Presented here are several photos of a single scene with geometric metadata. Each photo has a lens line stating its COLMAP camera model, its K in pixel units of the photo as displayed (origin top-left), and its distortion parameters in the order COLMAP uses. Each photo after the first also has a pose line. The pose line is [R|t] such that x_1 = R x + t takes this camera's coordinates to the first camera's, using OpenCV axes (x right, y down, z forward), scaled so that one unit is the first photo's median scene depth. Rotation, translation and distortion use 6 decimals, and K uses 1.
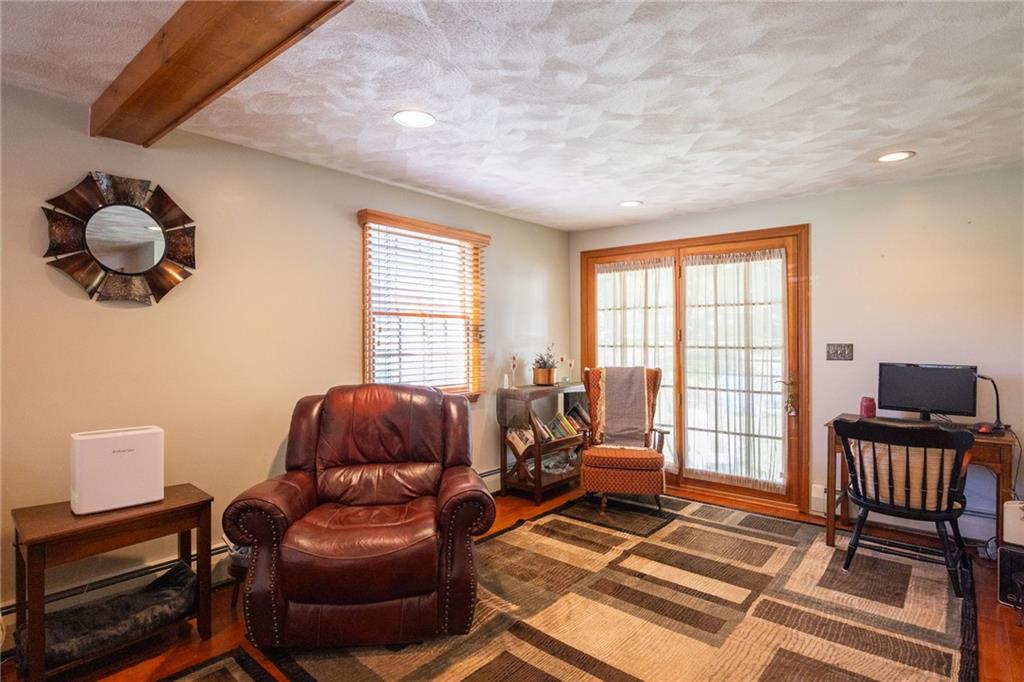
lens RADIAL K [[537.7, 0, 488.8], [0, 537.7, 337.0], [0, 0, 1]] dist [-0.004286, -0.002604]
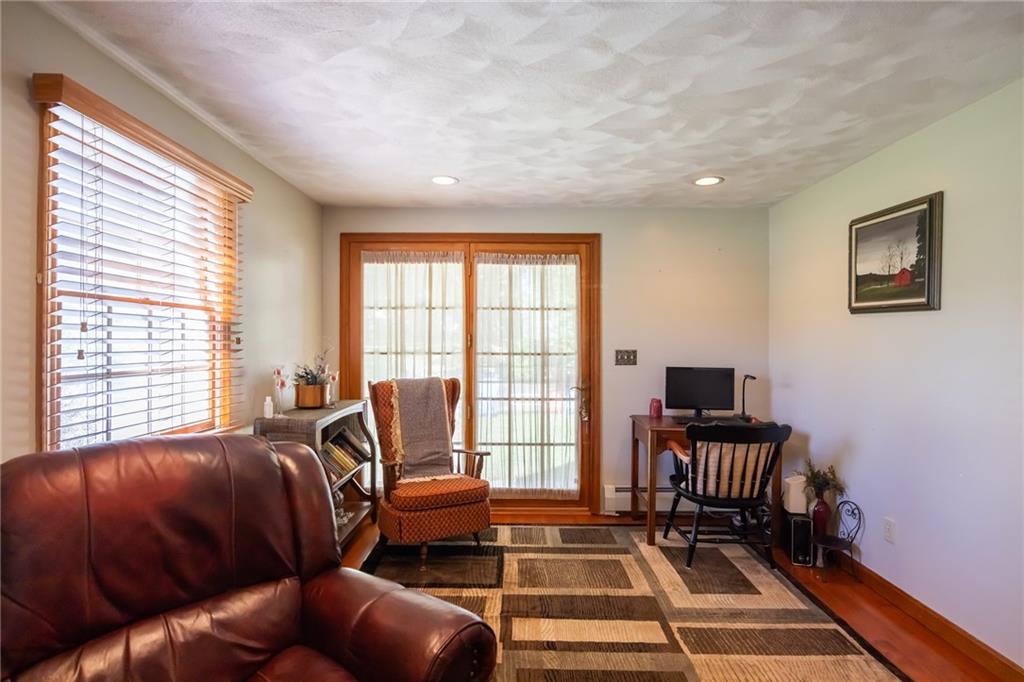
lens RADIAL K [[537.7, 0, 515.5], [0, 537.7, 341.1], [0, 0, 1]] dist [-0.004286, -0.002604]
pose [[0.750230, 0.004762, 0.661159, -0.228953], [-0.005346, 0.999985, -0.001136, -0.002065], [-0.661155, -0.002682, 0.750245, 0.363543]]
